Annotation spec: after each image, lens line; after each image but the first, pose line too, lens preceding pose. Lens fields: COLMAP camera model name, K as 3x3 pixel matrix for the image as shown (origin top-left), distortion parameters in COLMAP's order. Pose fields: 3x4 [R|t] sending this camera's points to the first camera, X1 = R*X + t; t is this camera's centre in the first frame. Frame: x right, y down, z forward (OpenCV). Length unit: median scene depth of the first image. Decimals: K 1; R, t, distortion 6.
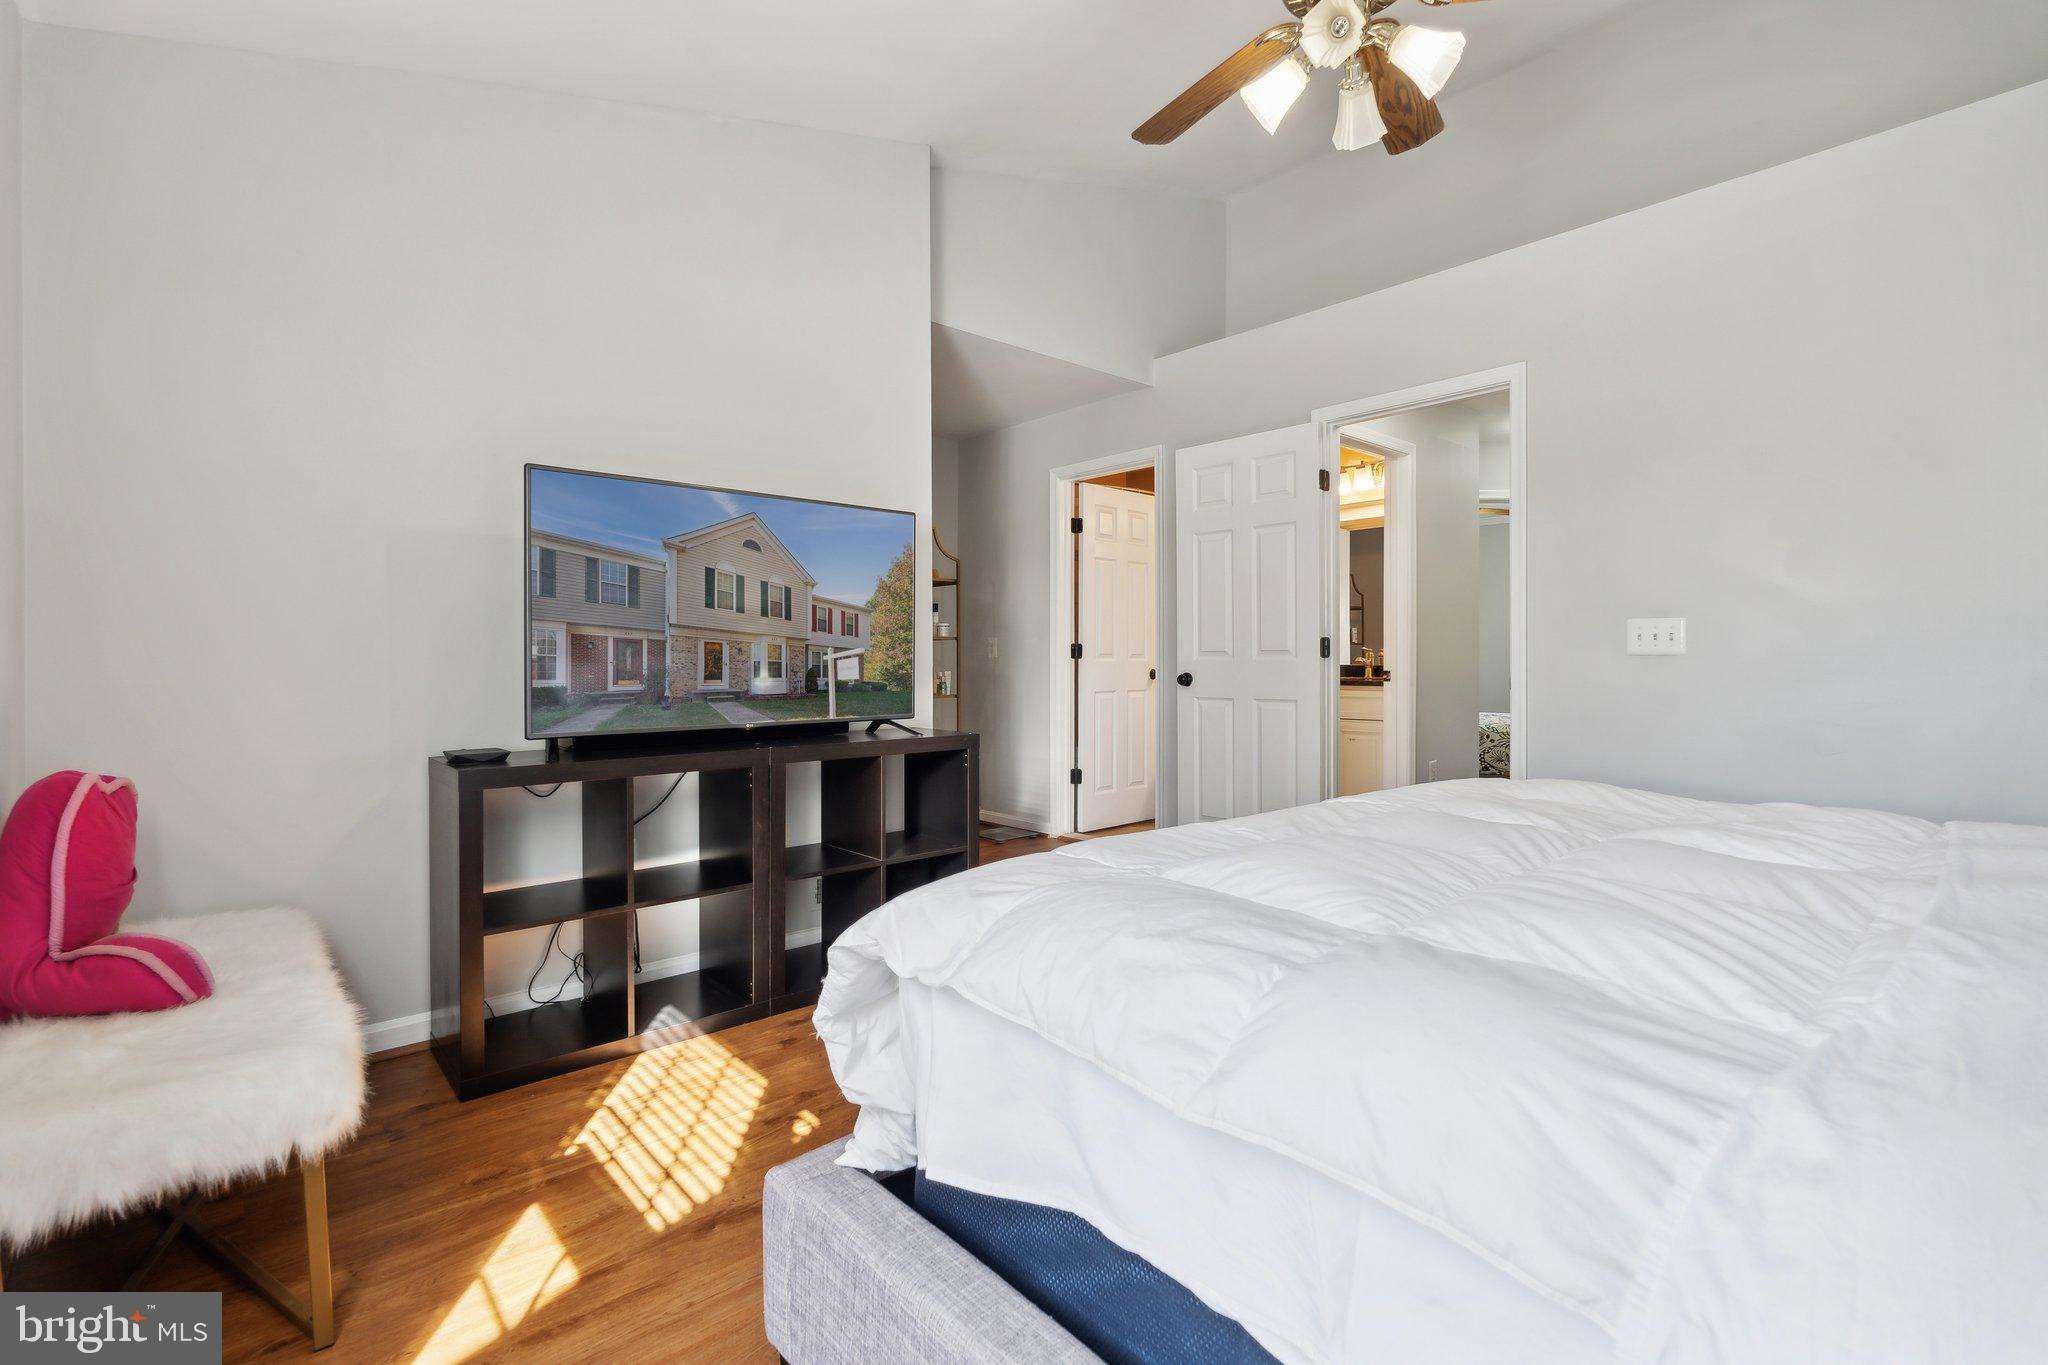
lens RADIAL K [[913.5, 0, 1030.3], [0, 913.5, 676.0], [0, 0, 1]] dist [-0.002213, -0.000642]
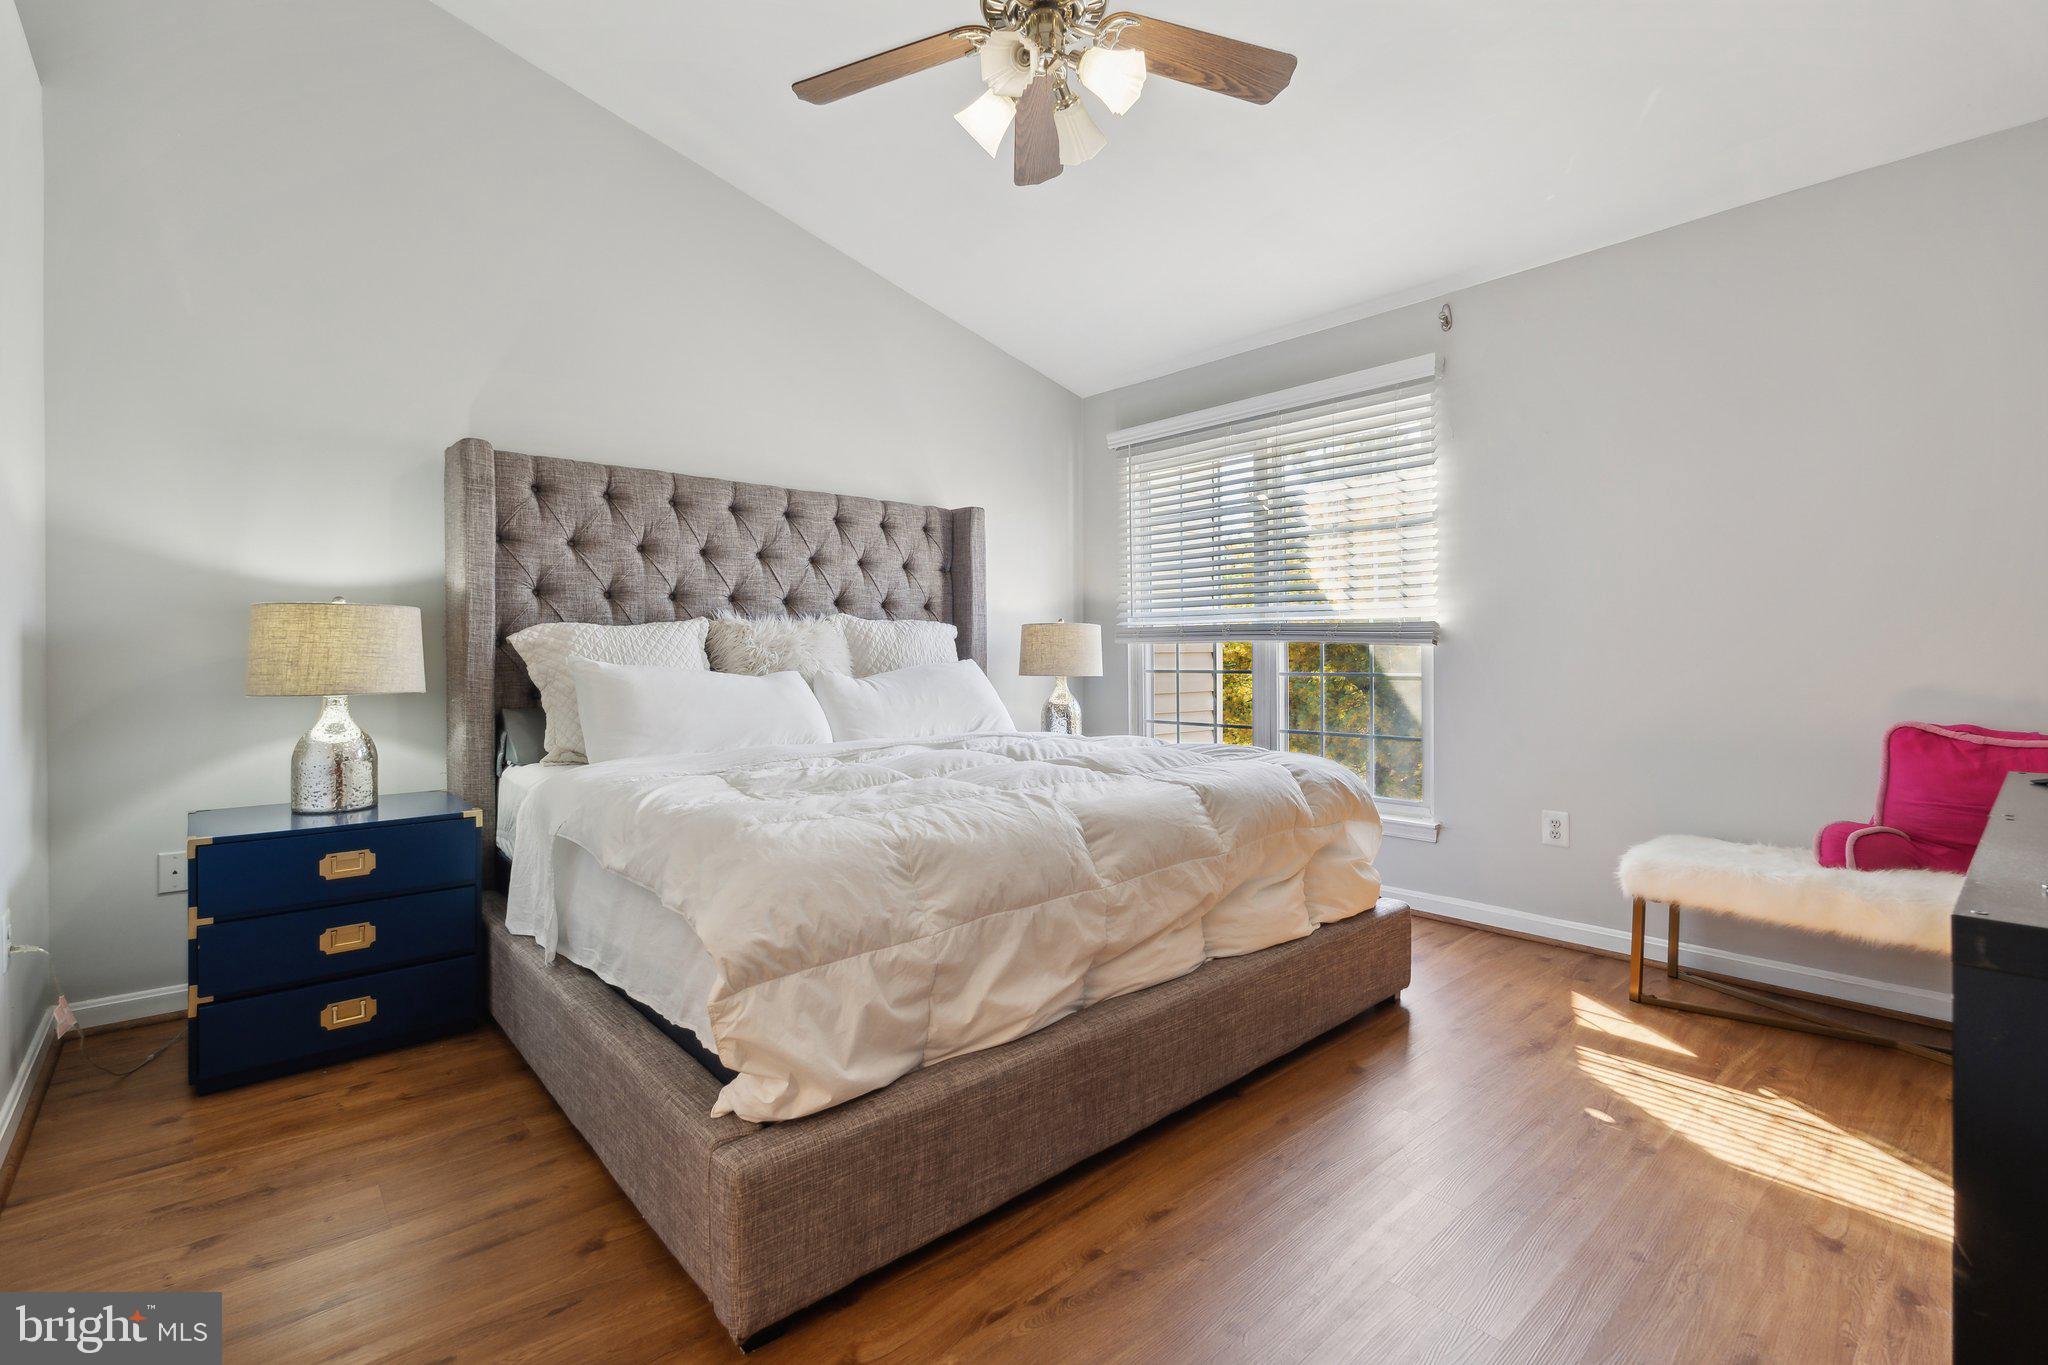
lens RADIAL K [[913.5, 0, 1021.9], [0, 913.5, 661.7], [0, 0, 1]] dist [-0.002213, -0.000642]
pose [[-0.999948, 0.004707, 0.009048, 0.407716], [0.004843, 0.999874, 0.015118, -0.037709], [-0.008975, 0.015161, -0.999845, 2.117003]]
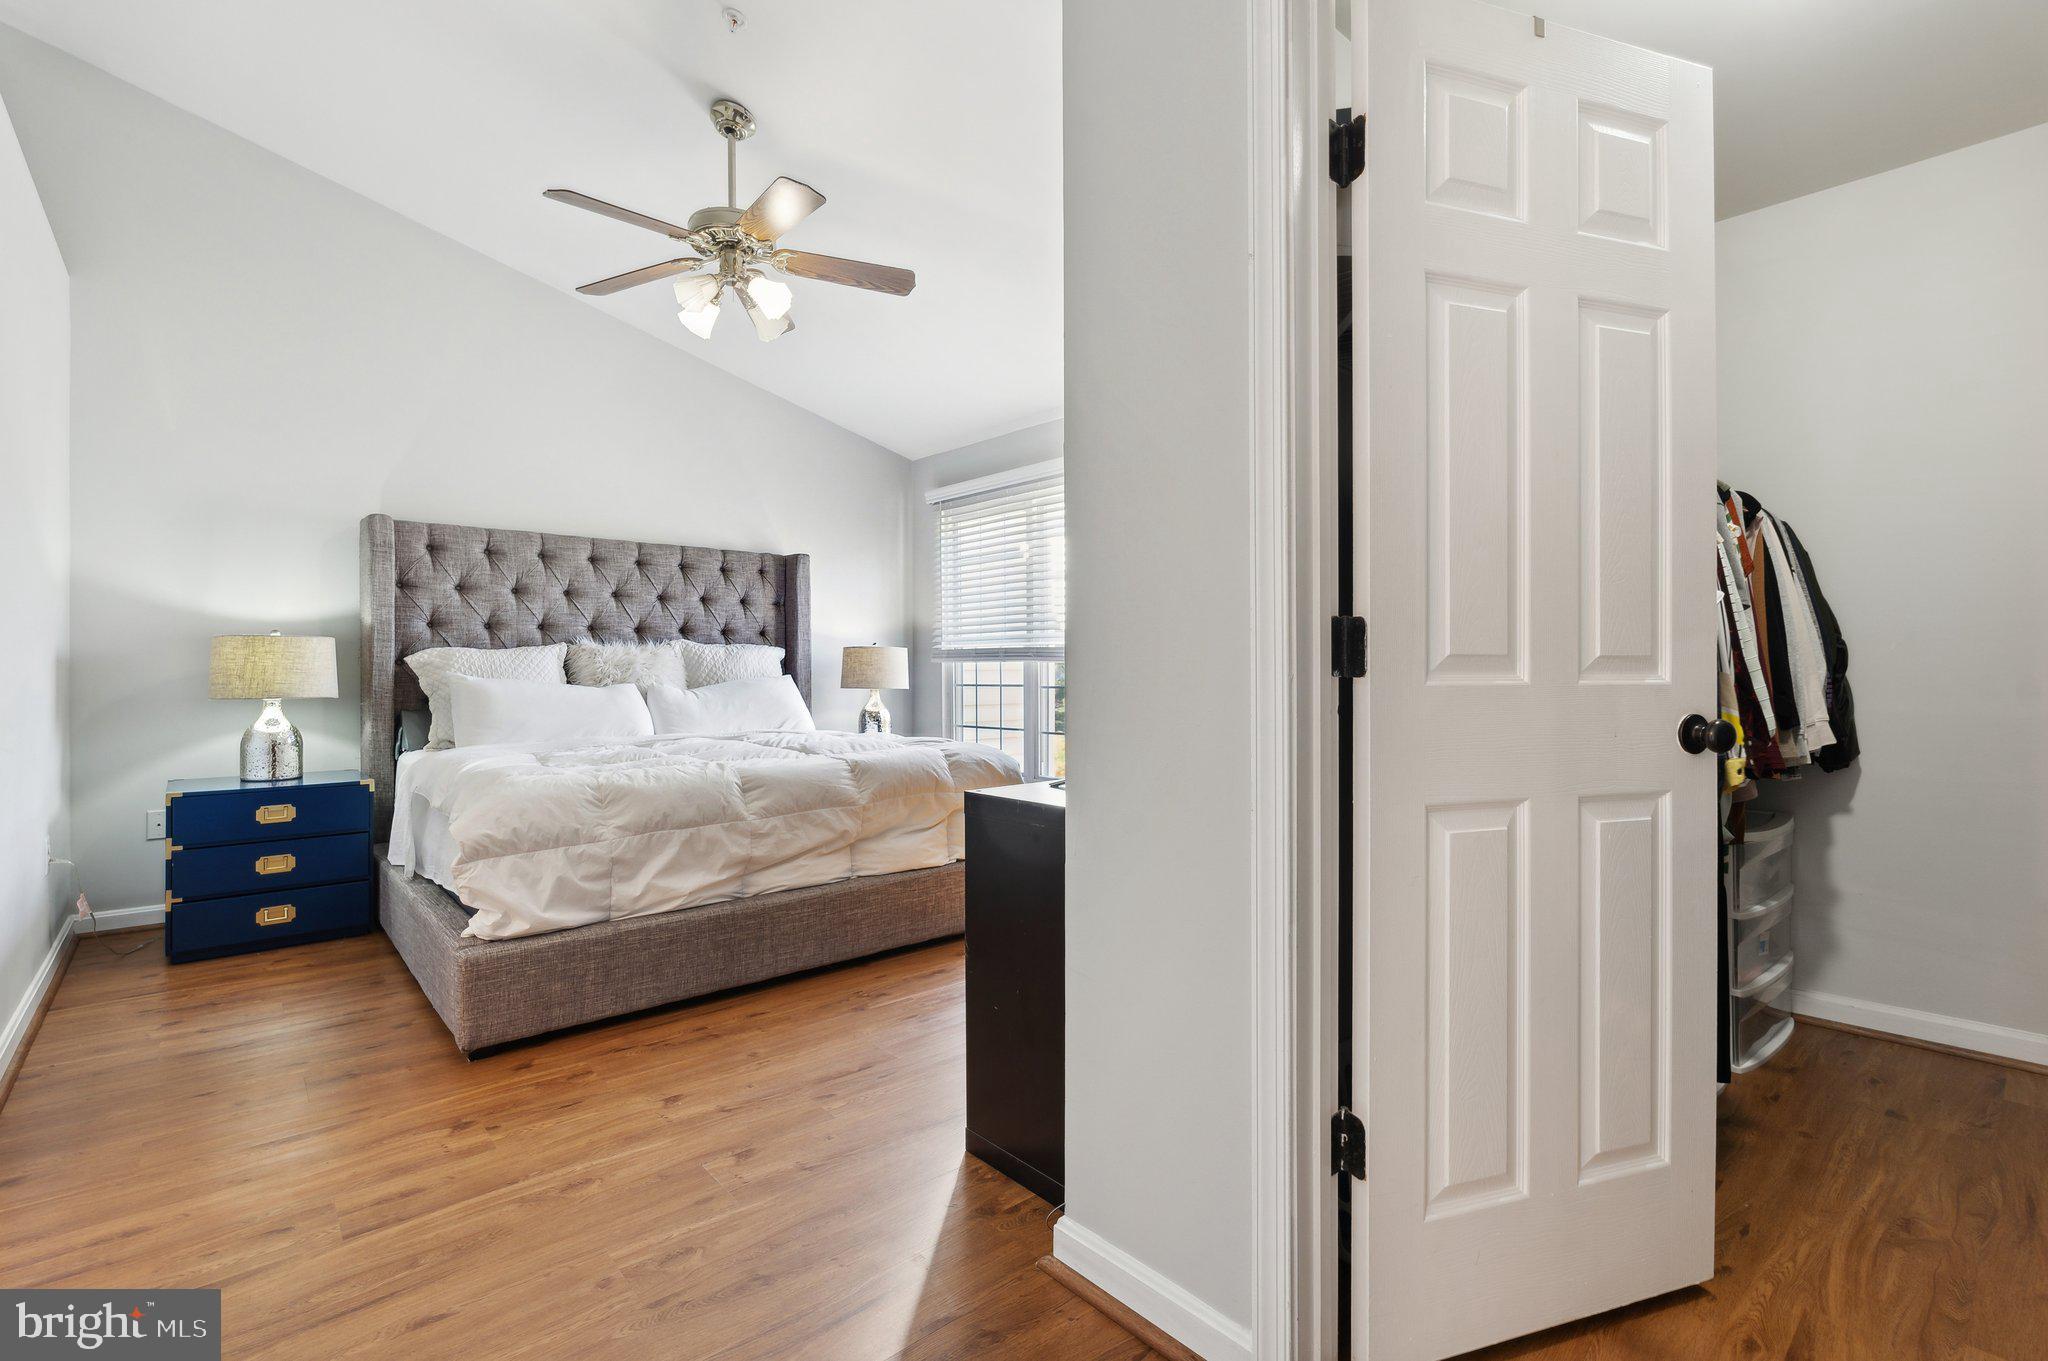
lens RADIAL K [[913.5, 0, 1018.5], [0, 913.5, 672.3], [0, 0, 1]] dist [-0.002213, -0.000642]
pose [[-0.999965, 0.003145, 0.007755, -0.172126], [0.003212, 0.999958, 0.008582, -0.041082], [-0.007728, 0.008606, -0.999933, 2.707486]]
